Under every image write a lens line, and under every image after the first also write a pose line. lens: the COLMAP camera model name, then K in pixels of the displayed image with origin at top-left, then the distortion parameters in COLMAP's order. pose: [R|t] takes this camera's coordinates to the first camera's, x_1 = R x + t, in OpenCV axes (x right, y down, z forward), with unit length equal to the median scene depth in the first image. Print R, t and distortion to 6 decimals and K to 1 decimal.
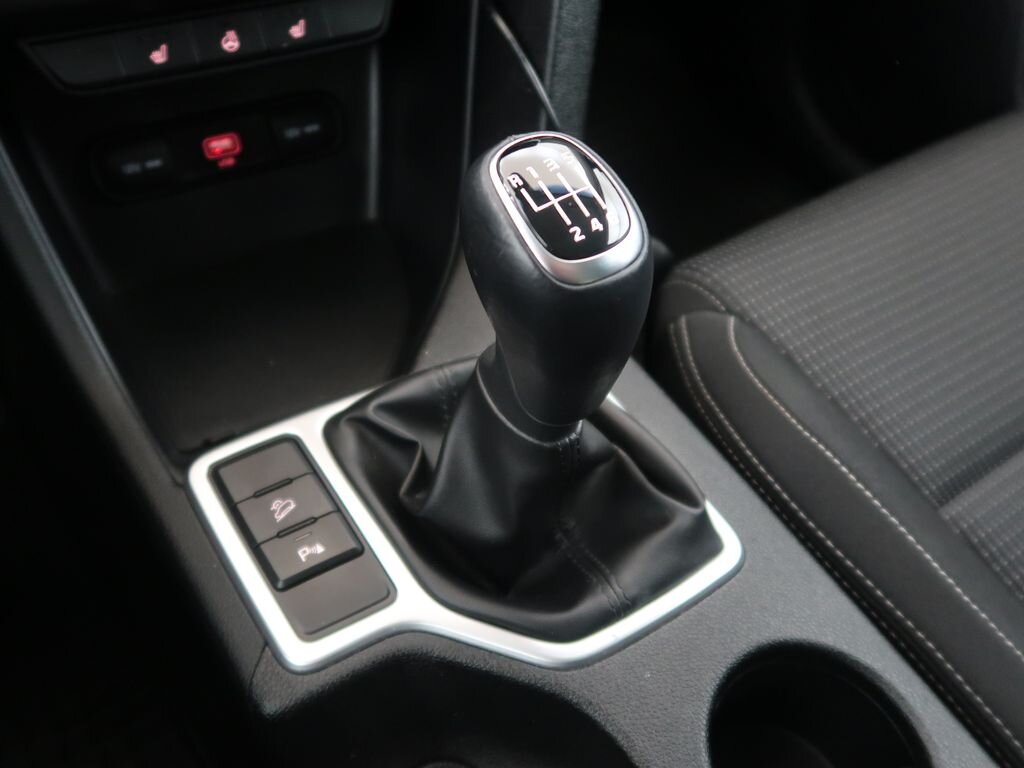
lens RADIAL K [[881.9, 0, 513.1], [0, 881.9, 383.2], [0, 0, 1]] dist [-0.014612, 0.007587]
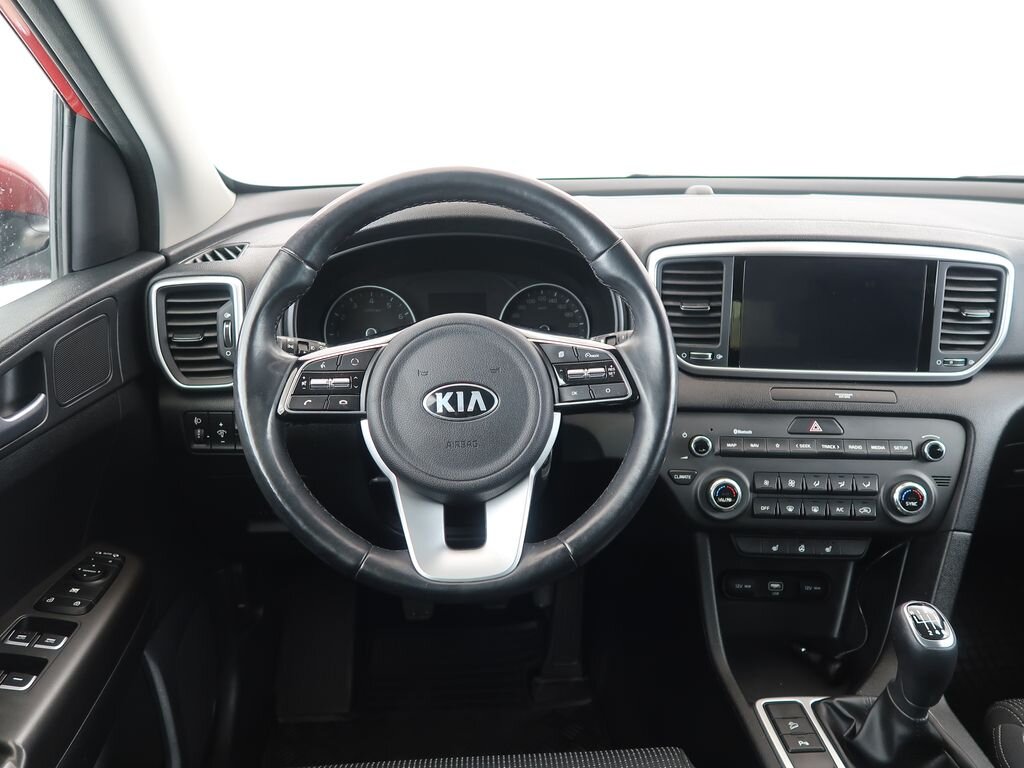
lens RADIAL K [[811.1, 0, 511.7], [0, 811.1, 392.1], [0, 0, 1]] dist [-0.017503, 0.003034]
pose [[0.867663, 0.114696, -0.483742, 0.045051], [-0.343631, 0.841532, -0.416824, 0.558905], [0.359276, 0.527891, 0.769579, -1.514984]]
